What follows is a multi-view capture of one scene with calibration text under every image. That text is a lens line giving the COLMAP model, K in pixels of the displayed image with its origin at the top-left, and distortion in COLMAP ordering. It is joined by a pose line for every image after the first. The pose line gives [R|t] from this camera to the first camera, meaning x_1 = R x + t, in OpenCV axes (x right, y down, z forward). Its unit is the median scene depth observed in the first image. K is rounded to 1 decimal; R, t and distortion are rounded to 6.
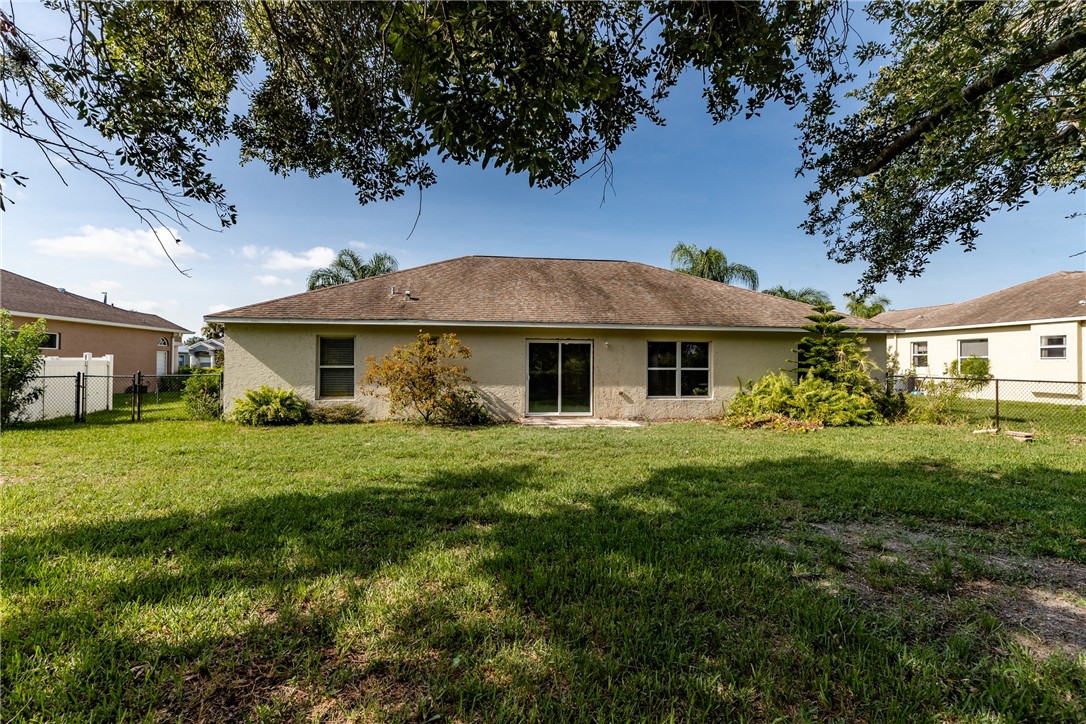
lens RADIAL K [[485.5, 0, 541.2], [0, 485.5, 364.3], [0, 0, 1]] dist [-0.002959, -0.000297]
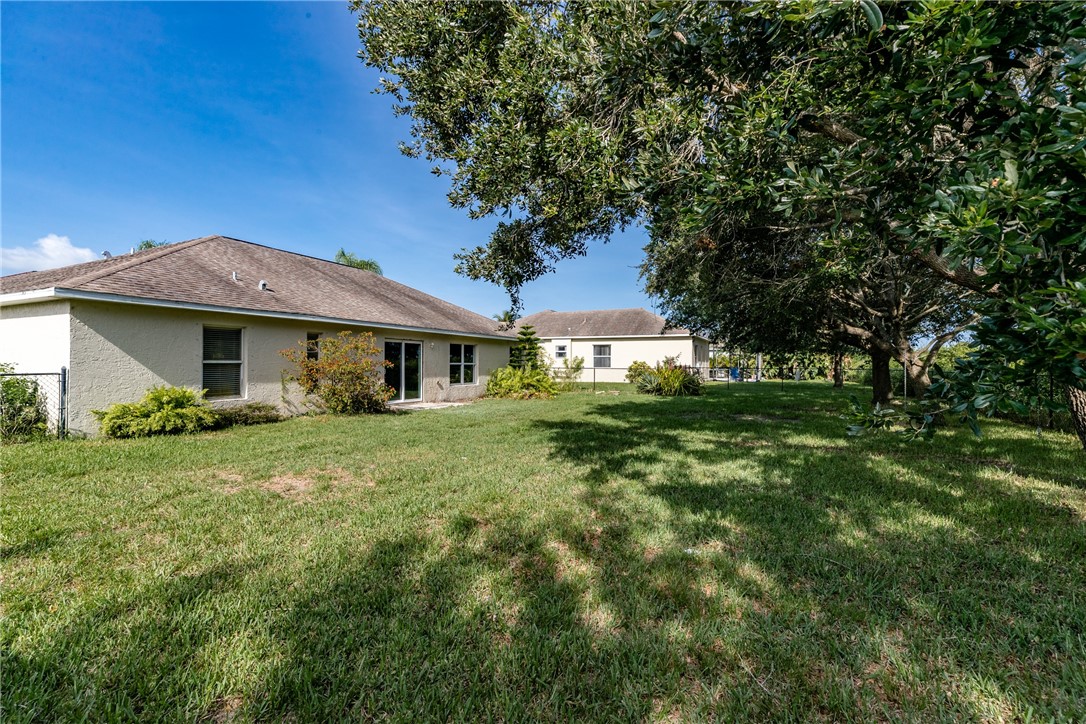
lens RADIAL K [[485.5, 0, 543.0], [0, 485.5, 363.4], [0, 0, 1]] dist [-0.002959, -0.000297]
pose [[0.545843, 0.000649, 0.837887, -0.779028], [-0.013194, 0.999882, 0.007821, -0.005788], [-0.837784, -0.015324, 0.545787, 0.046547]]
